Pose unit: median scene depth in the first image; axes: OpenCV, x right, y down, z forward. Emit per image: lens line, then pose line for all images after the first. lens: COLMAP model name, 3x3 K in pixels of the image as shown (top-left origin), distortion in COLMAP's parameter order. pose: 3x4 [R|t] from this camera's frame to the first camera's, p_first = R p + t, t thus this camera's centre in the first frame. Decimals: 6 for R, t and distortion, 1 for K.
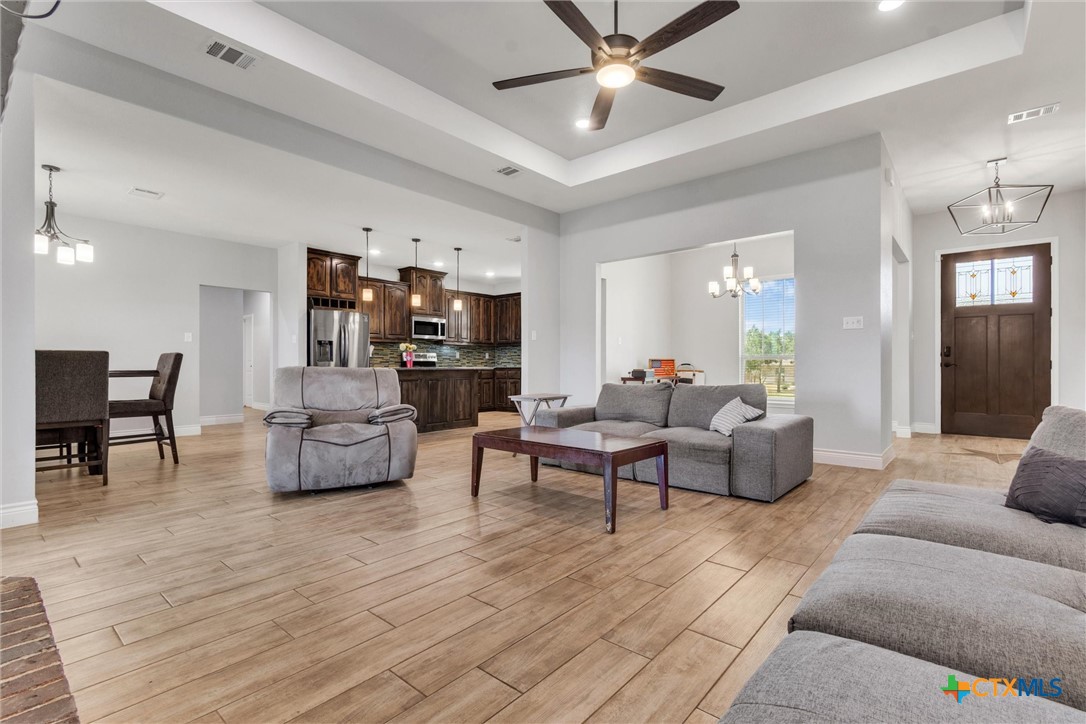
lens RADIAL K [[498.0, 0, 544.6], [0, 498.0, 368.8], [0, 0, 1]] dist [0.008152, -0.005512]
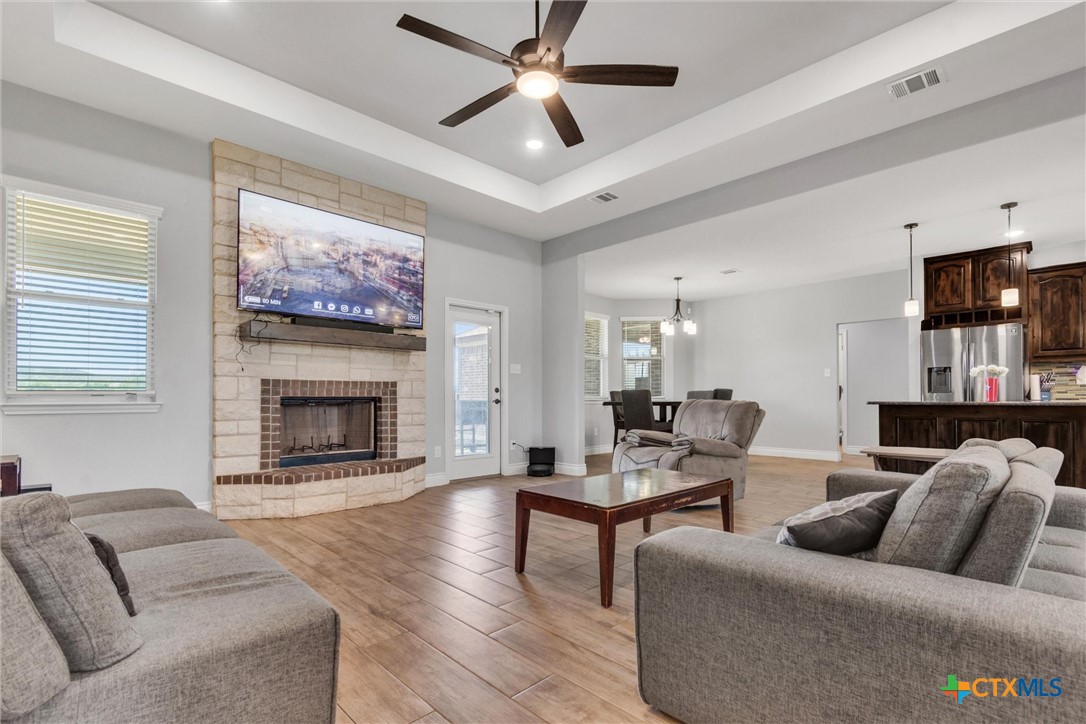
lens RADIAL K [[498.0, 0, 544.6], [0, 498.0, 368.8], [0, 0, 1]] dist [0.008152, -0.005512]
pose [[-0.081411, -0.052850, -0.995278, 0.696466], [-0.007600, 0.998597, -0.052405, -0.009754], [0.996652, 0.003298, -0.081698, 0.708267]]
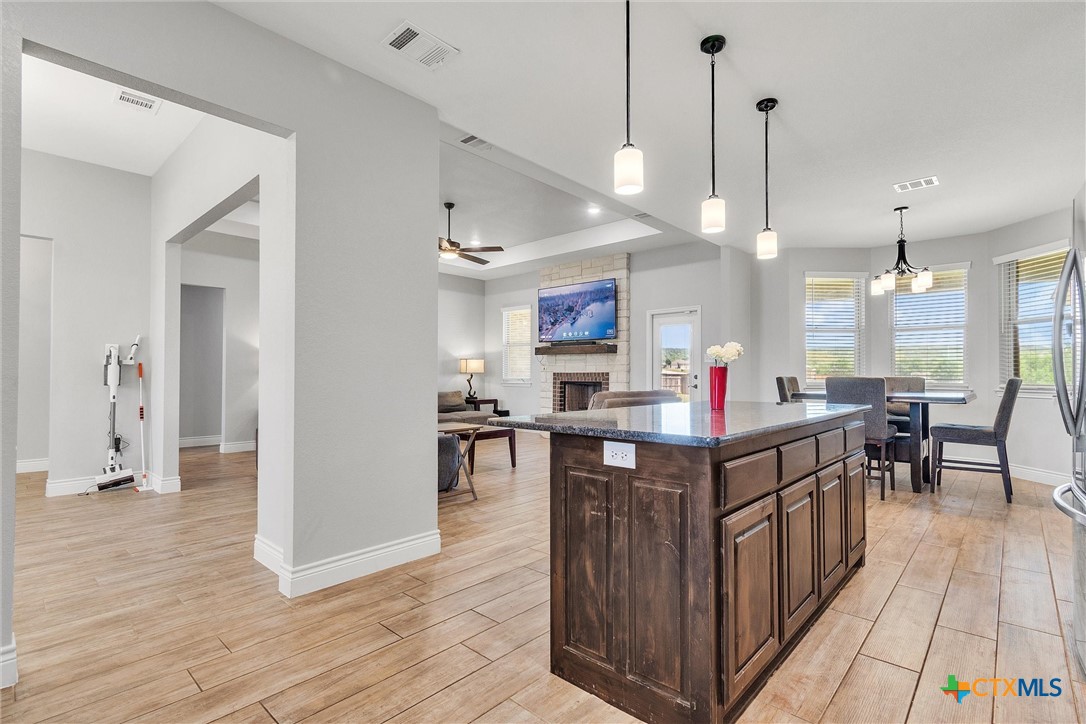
lens RADIAL K [[498.0, 0, 544.6], [0, 498.0, 368.8], [0, 0, 1]] dist [0.008152, -0.005512]
pose [[-0.999870, -0.002535, 0.015946, -0.157193], [-0.002662, 0.999965, -0.007971, -0.034046], [-0.015926, -0.008013, -0.999841, 2.042478]]
